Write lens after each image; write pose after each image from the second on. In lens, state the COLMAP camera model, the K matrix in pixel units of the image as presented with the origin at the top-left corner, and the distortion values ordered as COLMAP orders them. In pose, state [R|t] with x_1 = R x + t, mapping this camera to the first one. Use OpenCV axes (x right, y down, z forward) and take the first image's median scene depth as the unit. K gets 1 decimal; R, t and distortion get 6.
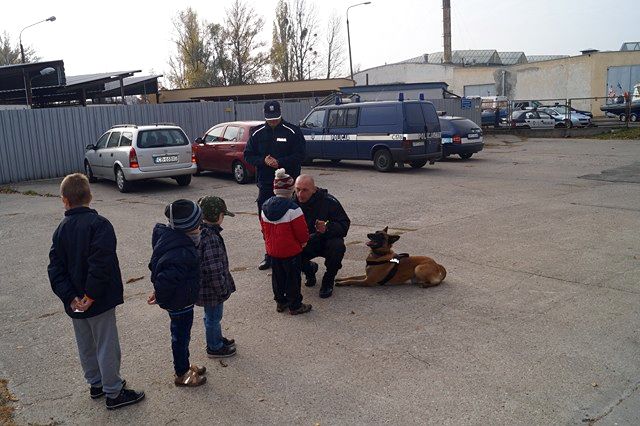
lens RADIAL K [[516.3, 0, 320.0], [0, 516.3, 213.0], [0, 0, 1]] dist [-0.074218, 0.000433]
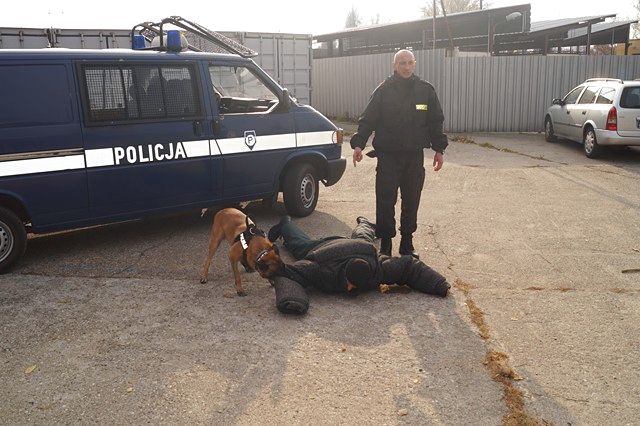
lens RADIAL K [[570.5, 0, 320.0], [0, 570.5, 213.0], [0, 0, 1]] dist [-0.069434, 0.001145]
pose [[0.720333, 0.187238, -0.667879, -0.052392], [-0.144674, 0.982257, 0.119336, 0.002633], [0.678373, 0.010663, 0.734641, 0.005000]]
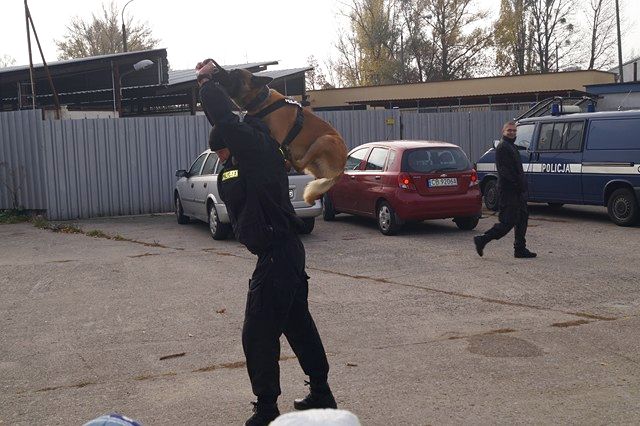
lens RADIAL K [[833.0, 0, 320.0], [0, 833.0, 213.0], [0, 0, 1]] dist [-0.028637, -0.009141]
pose [[0.953692, 0.034650, -0.298782, 0.069312], [-0.059884, 0.995330, -0.075715, 0.001171], [0.294763, 0.090101, 0.951313, -0.035824]]
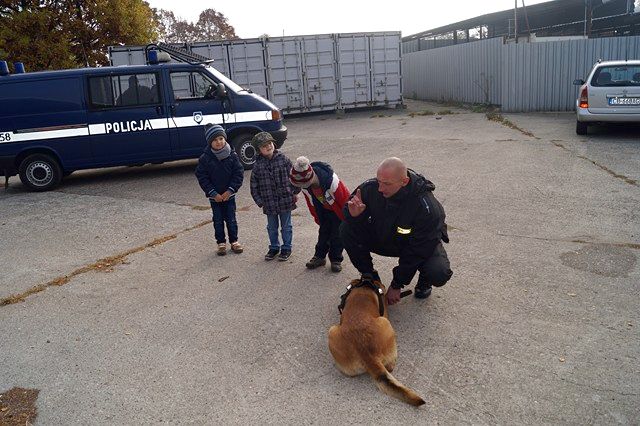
lens RADIAL K [[516.3, 0, 320.0], [0, 516.3, 213.0], [0, 0, 1]] dist [-0.074218, 0.000433]
pose [[0.394410, 0.252052, -0.883691, 0.207978], [-0.128978, 0.967313, 0.218337, -0.032219], [0.909838, 0.027862, 0.414027, 0.160849]]
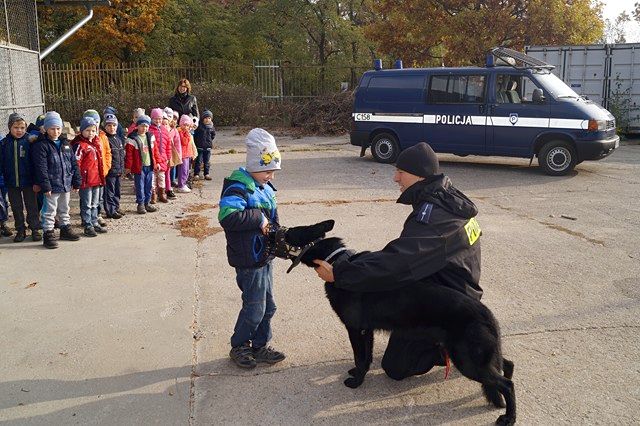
lens RADIAL K [[570.5, 0, 320.0], [0, 570.5, 213.0], [0, 0, 1]] dist [-0.069434, 0.001145]
pose [[-0.415533, 0.231913, -0.879516, 0.338109], [-0.147465, 0.936980, 0.316736, -0.066683], [0.897545, 0.261313, -0.355147, 0.329937]]
